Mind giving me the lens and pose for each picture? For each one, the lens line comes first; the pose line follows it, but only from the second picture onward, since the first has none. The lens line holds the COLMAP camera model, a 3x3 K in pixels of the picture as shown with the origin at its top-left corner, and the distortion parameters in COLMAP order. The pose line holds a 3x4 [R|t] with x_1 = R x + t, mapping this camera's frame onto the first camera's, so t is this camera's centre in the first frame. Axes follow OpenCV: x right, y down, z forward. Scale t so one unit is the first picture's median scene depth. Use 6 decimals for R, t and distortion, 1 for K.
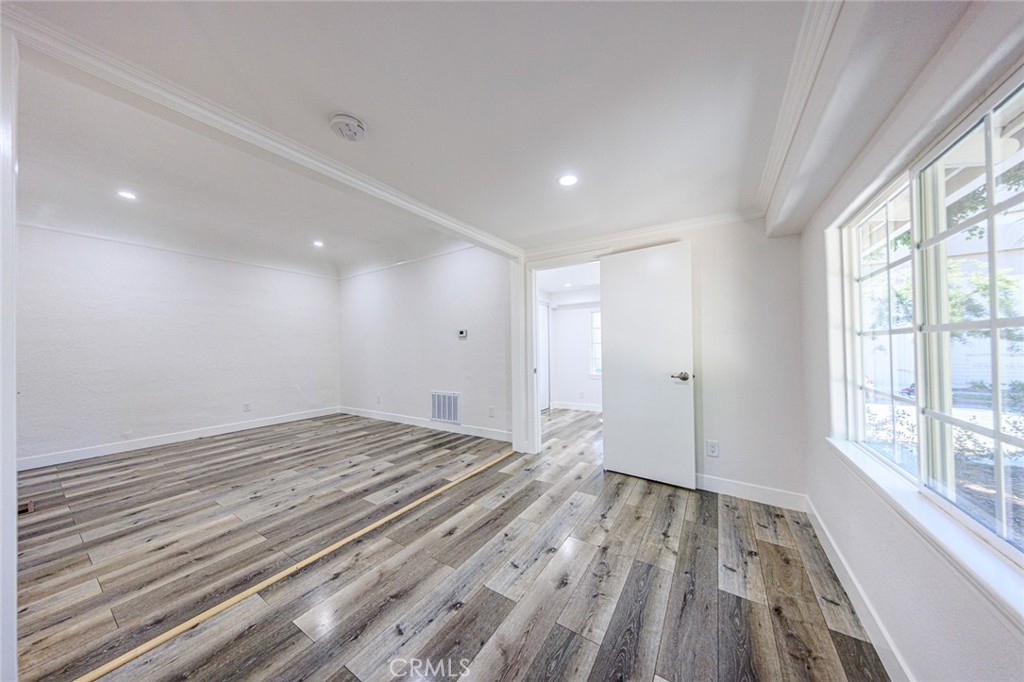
lens RADIAL K [[319.5, 0, 515.2], [0, 319.5, 344.4], [0, 0, 1]] dist [0.001673, -0.000095]
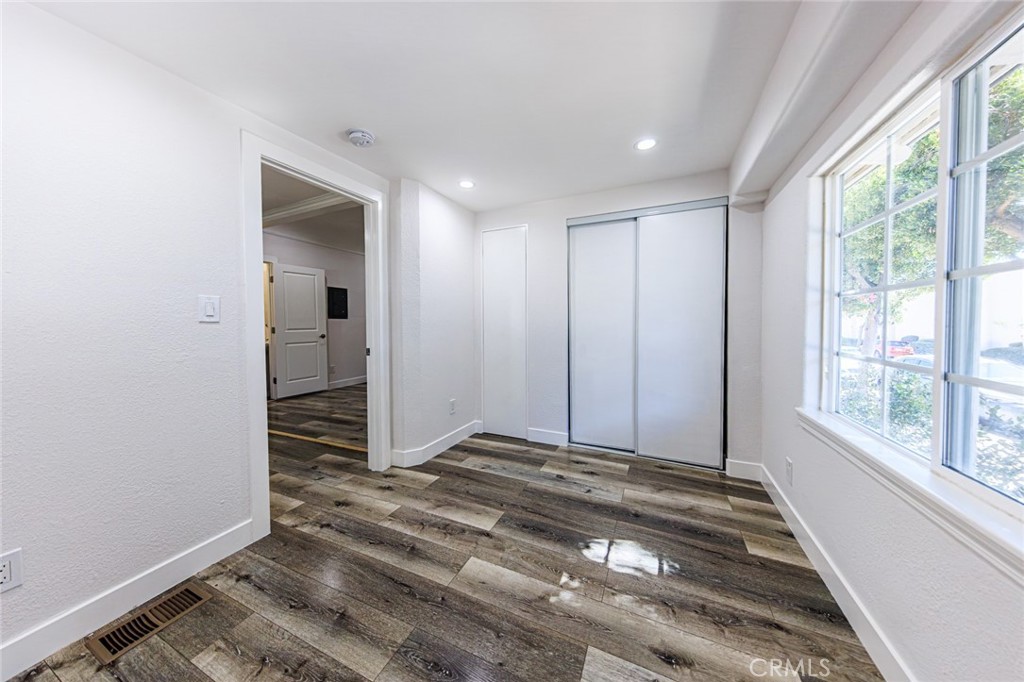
lens RADIAL K [[325.7, 0, 509.3], [0, 325.7, 330.0], [0, 0, 1]] dist [0.009002, -0.000055]
pose [[0.127989, 0.031218, -0.991284, 0.951554], [0.019990, 0.999220, 0.034049, 0.022625], [0.991574, -0.024174, 0.127266, 1.440637]]
